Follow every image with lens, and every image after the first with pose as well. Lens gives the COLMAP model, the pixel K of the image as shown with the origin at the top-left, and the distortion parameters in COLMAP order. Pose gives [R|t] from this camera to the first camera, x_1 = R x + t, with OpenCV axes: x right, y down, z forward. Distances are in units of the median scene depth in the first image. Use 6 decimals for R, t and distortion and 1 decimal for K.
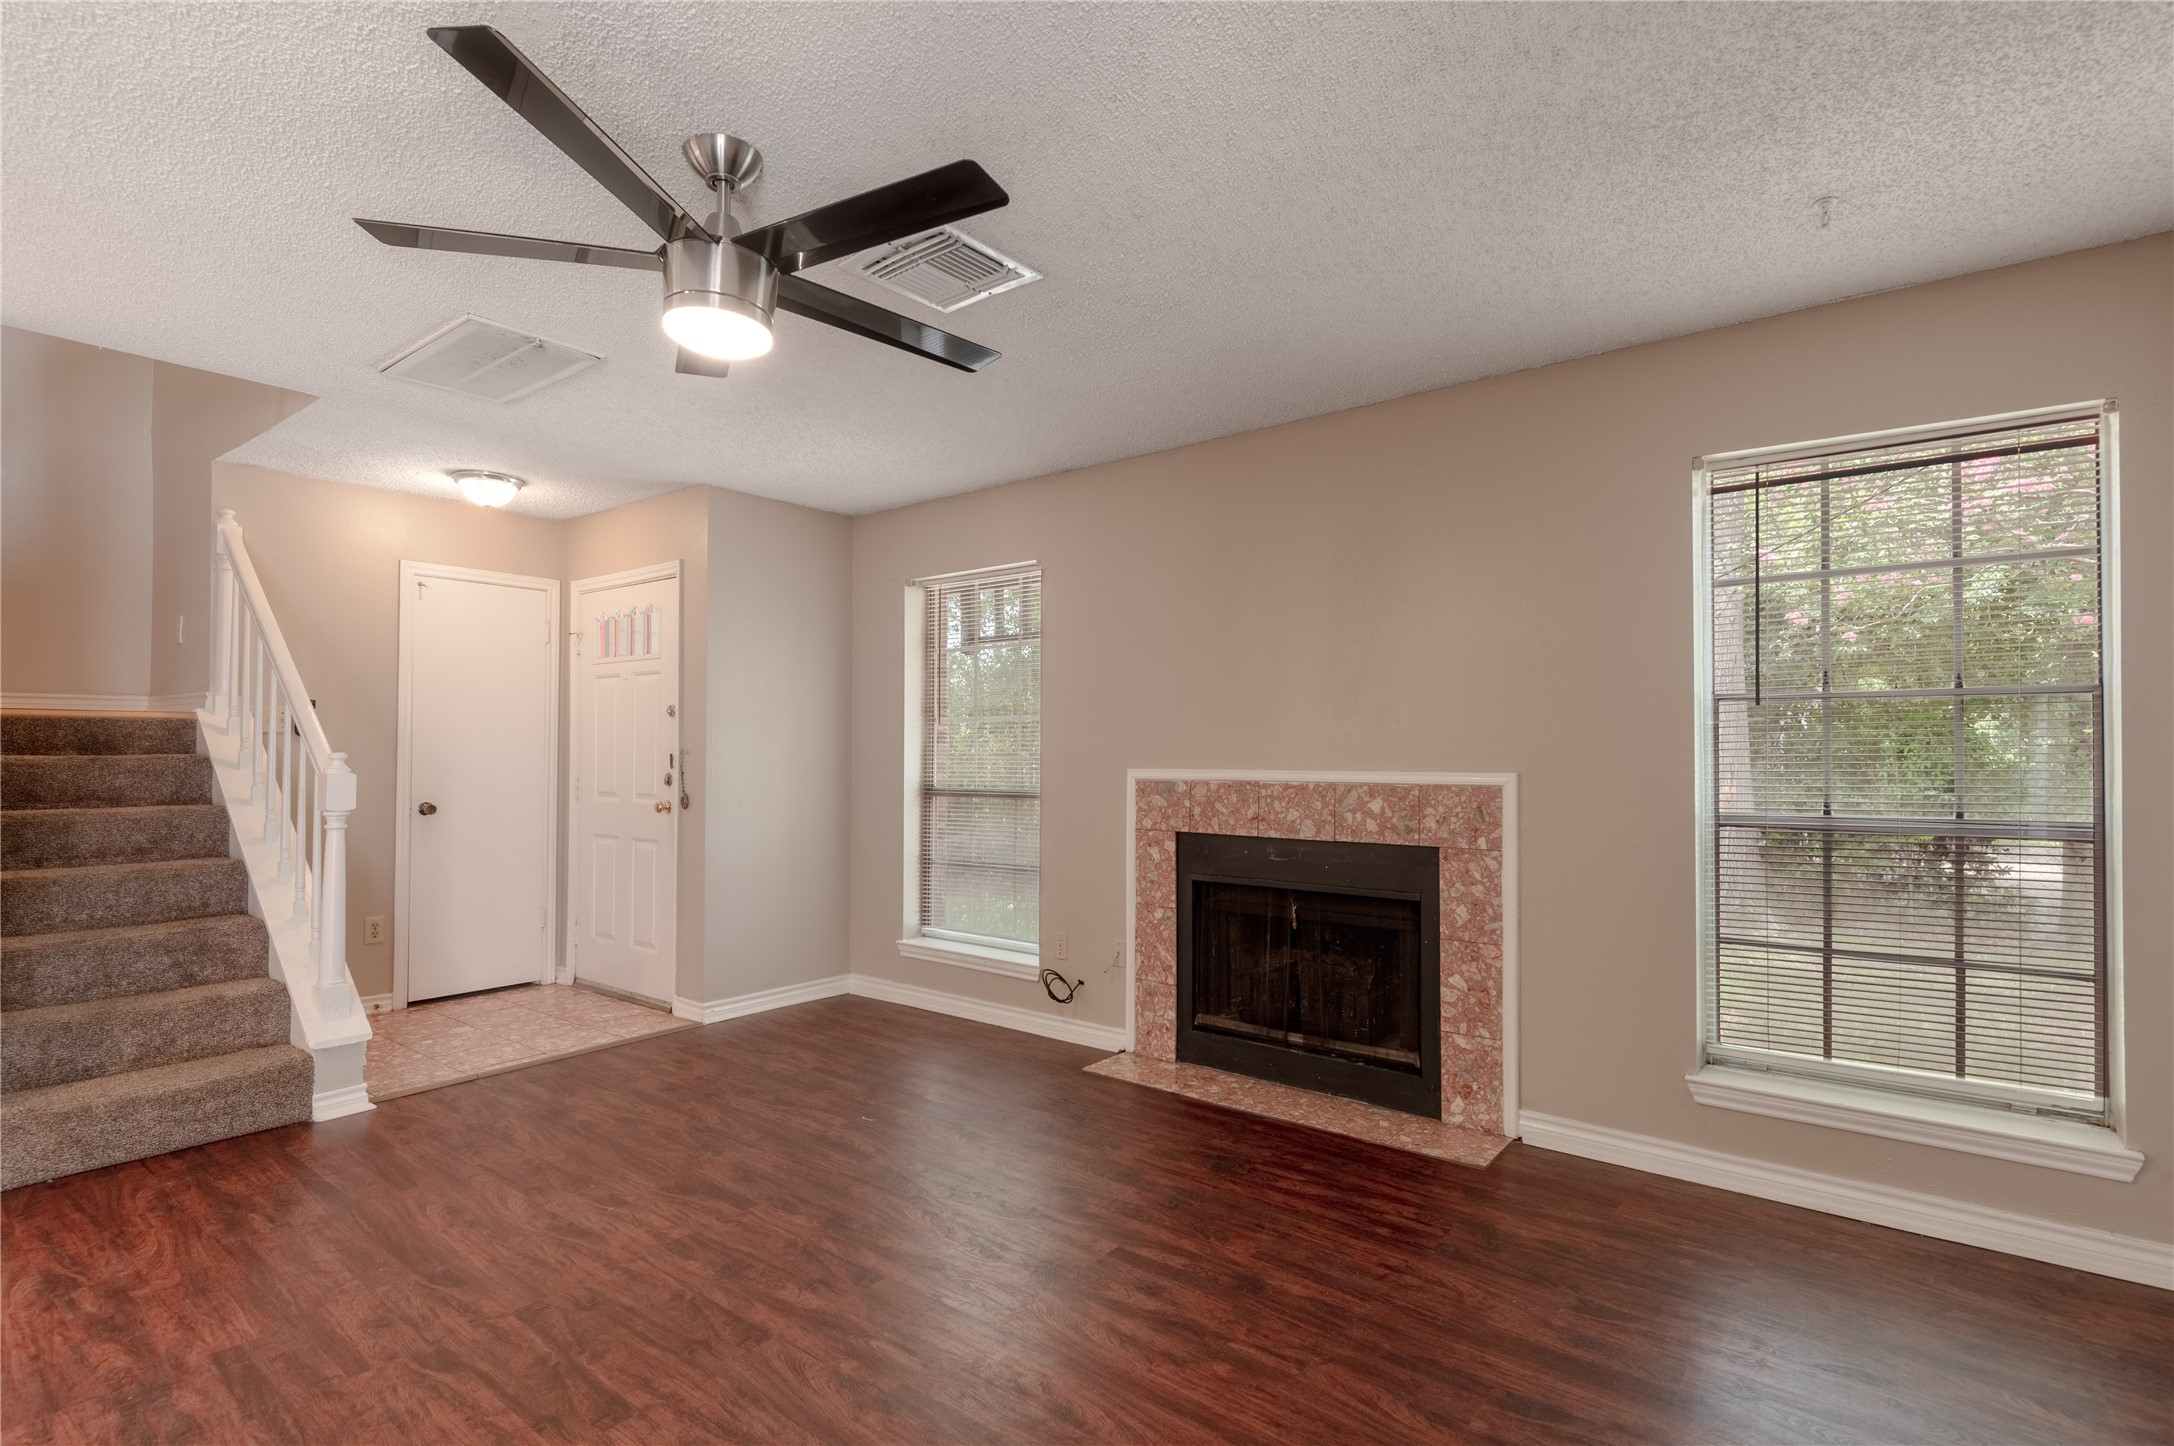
lens RADIAL K [[1002.0, 0, 1092.3], [0, 1002.0, 744.0], [0, 0, 1]] dist [-0.022462, 0.000236]
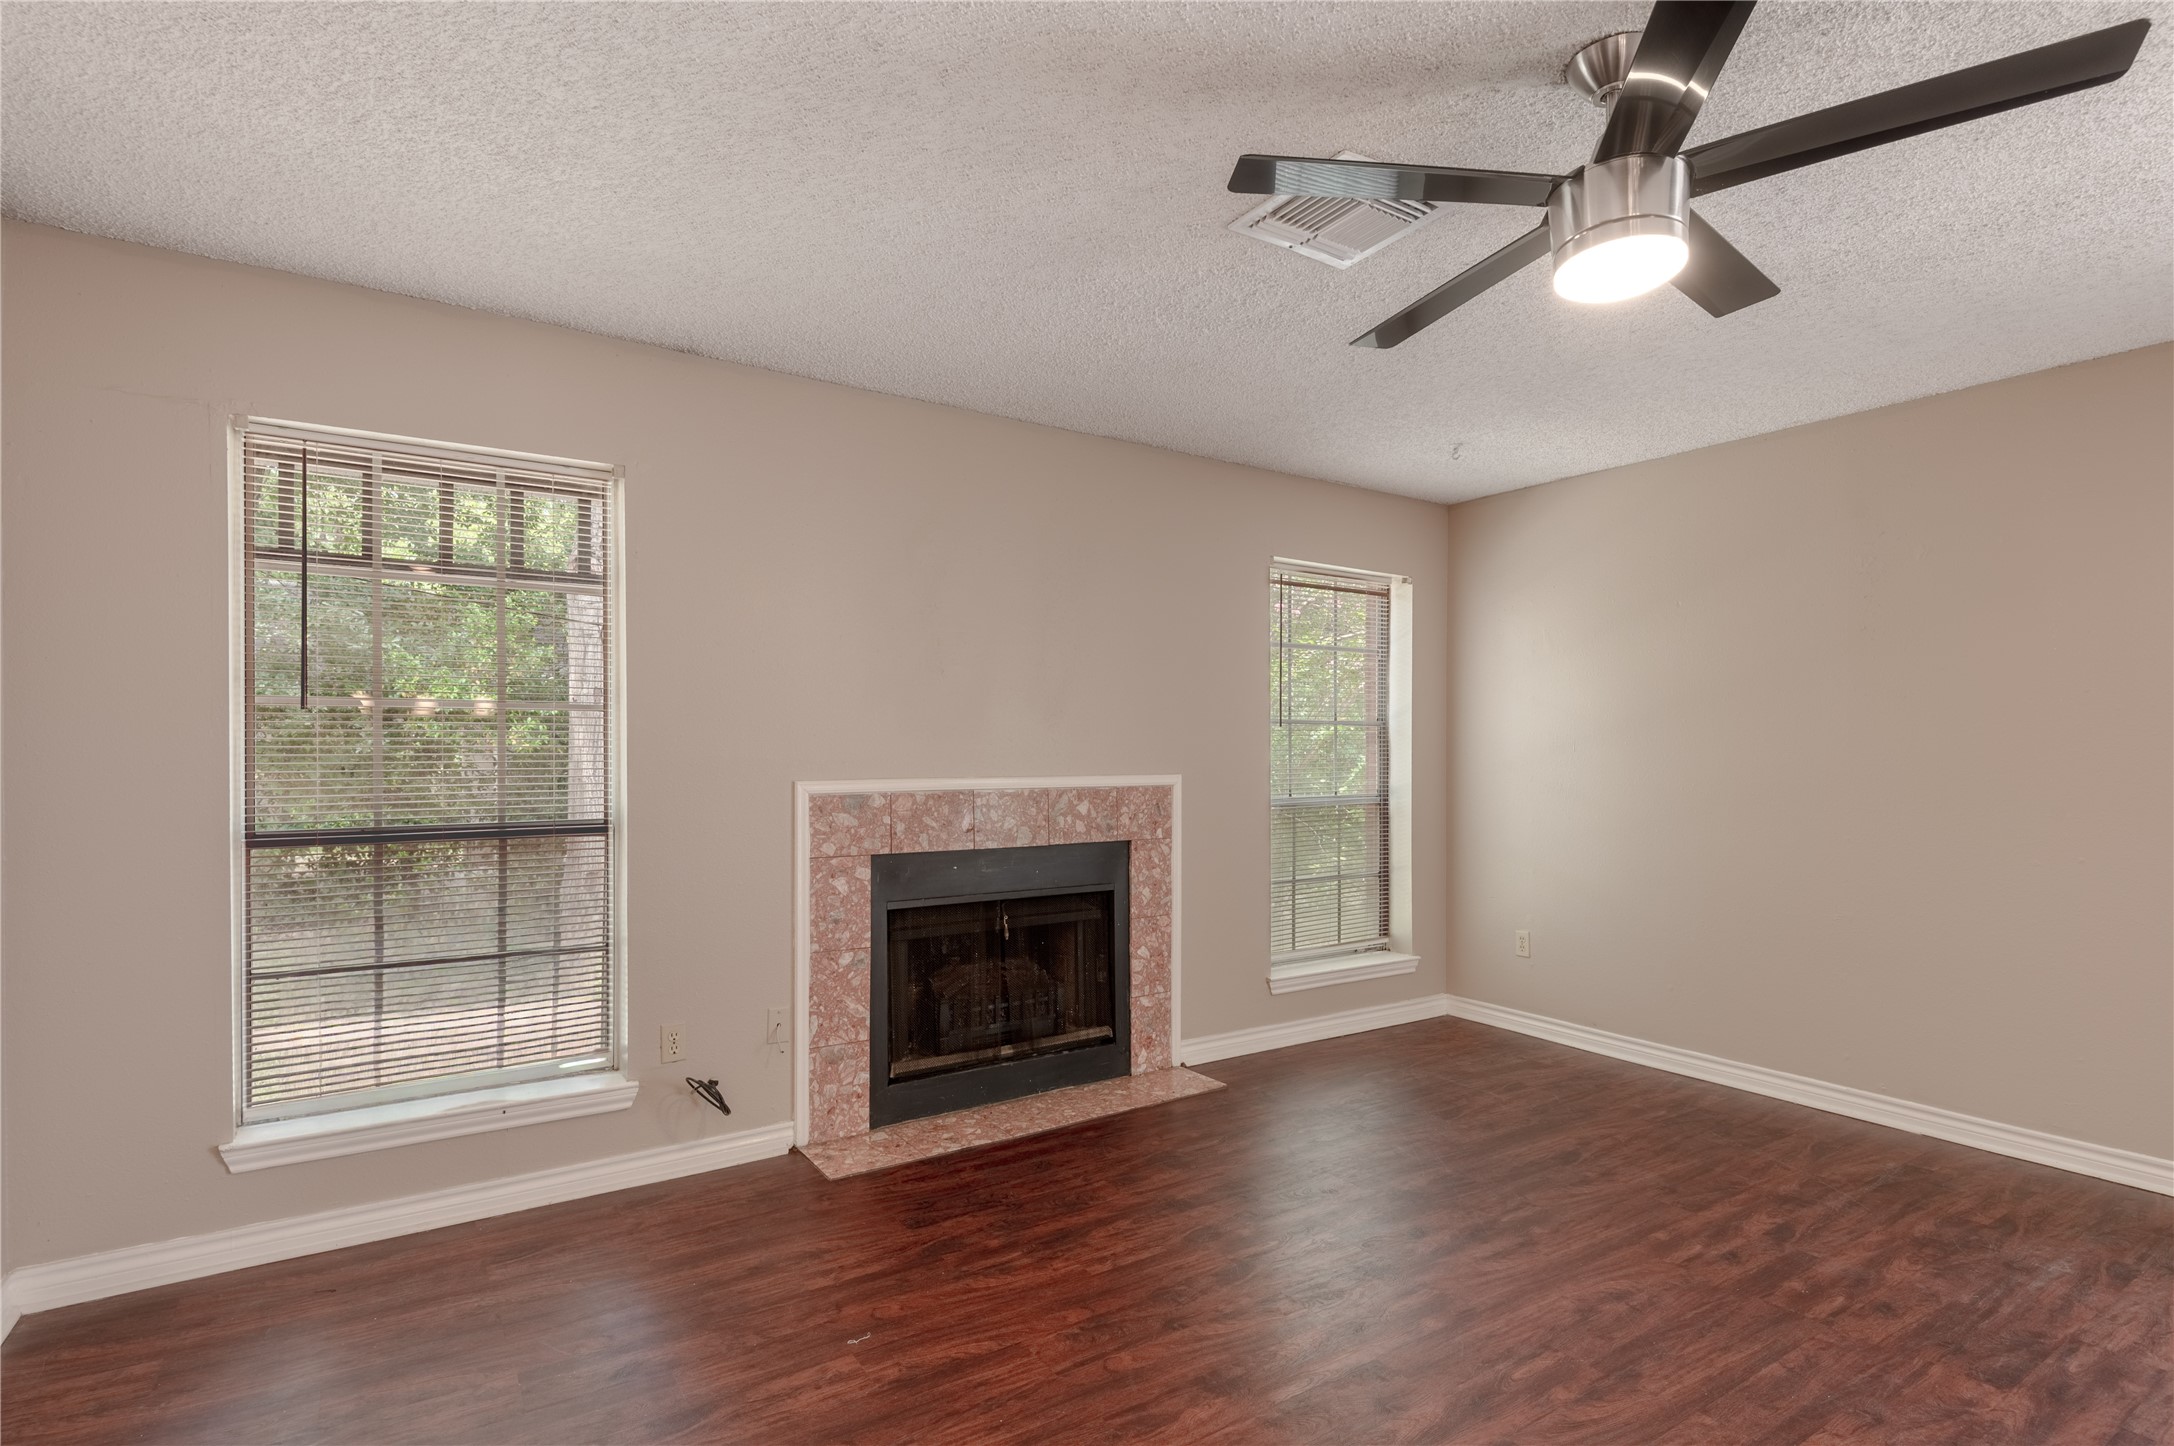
lens RADIAL K [[1025.8, 0, 1096.1], [0, 1025.8, 774.5], [0, 0, 1]] dist [0.001032, -0.000056]
pose [[0.317939, -0.012749, 0.948025, -0.728031], [0.000078, 0.999910, 0.013420, 0.010163], [-0.948111, -0.004192, 0.317912, 0.604973]]
